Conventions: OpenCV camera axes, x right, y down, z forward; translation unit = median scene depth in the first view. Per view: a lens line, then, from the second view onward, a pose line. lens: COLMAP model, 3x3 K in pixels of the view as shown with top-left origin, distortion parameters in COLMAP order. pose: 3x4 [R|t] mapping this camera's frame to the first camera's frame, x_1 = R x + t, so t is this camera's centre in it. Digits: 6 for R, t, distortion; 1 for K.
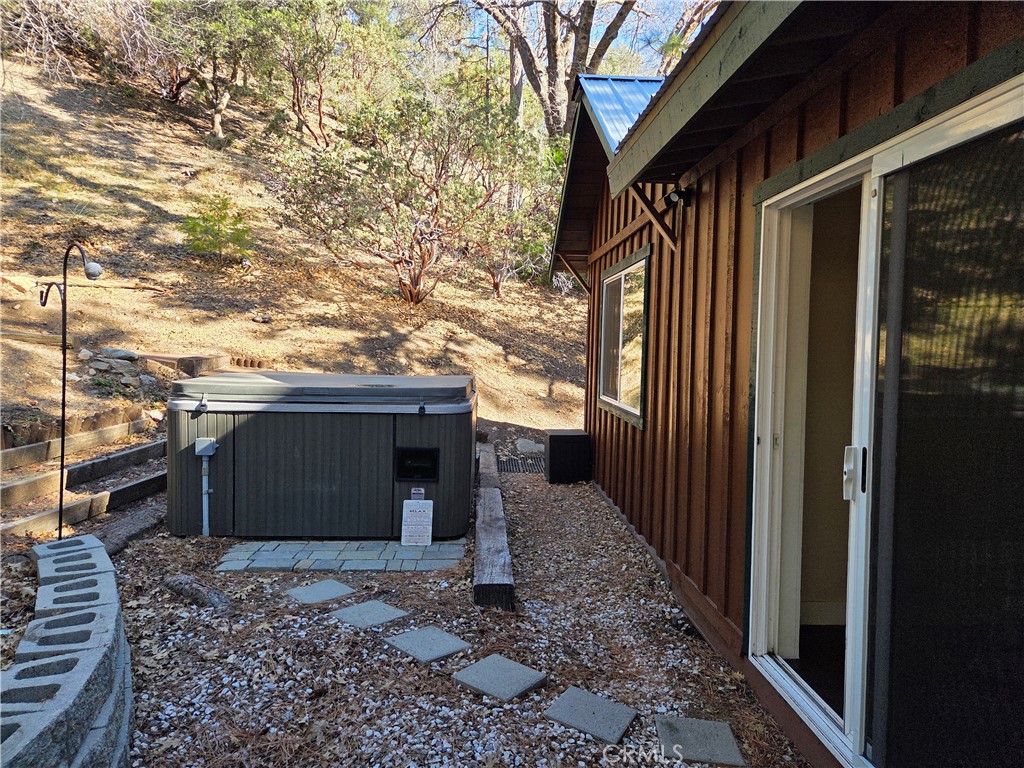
lens RADIAL K [[691.3, 0, 512.1], [0, 691.3, 381.8], [0, 0, 1]] dist [0.059512, -0.046069]
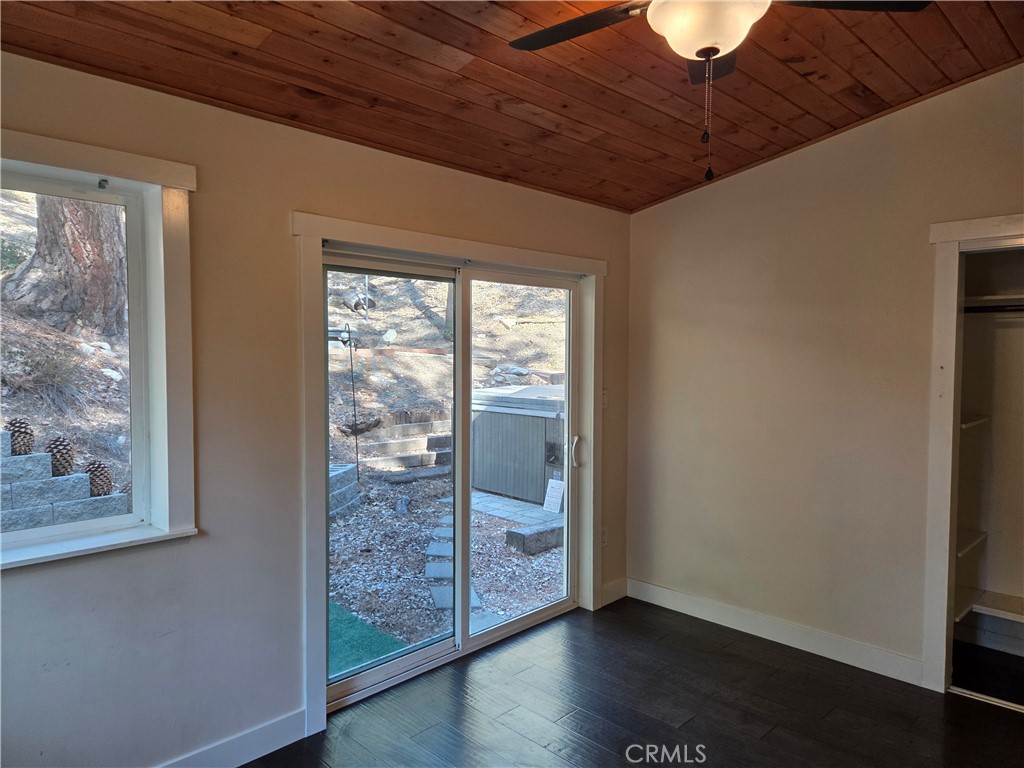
lens RADIAL K [[691.3, 0, 510.7], [0, 691.3, 383.4], [0, 0, 1]] dist [0.059512, -0.046069]
pose [[0.675986, 0.028075, -0.736379, 0.825195], [-0.038971, 0.999238, 0.002321, -0.024014], [0.735883, 0.027128, 0.676565, -0.018299]]
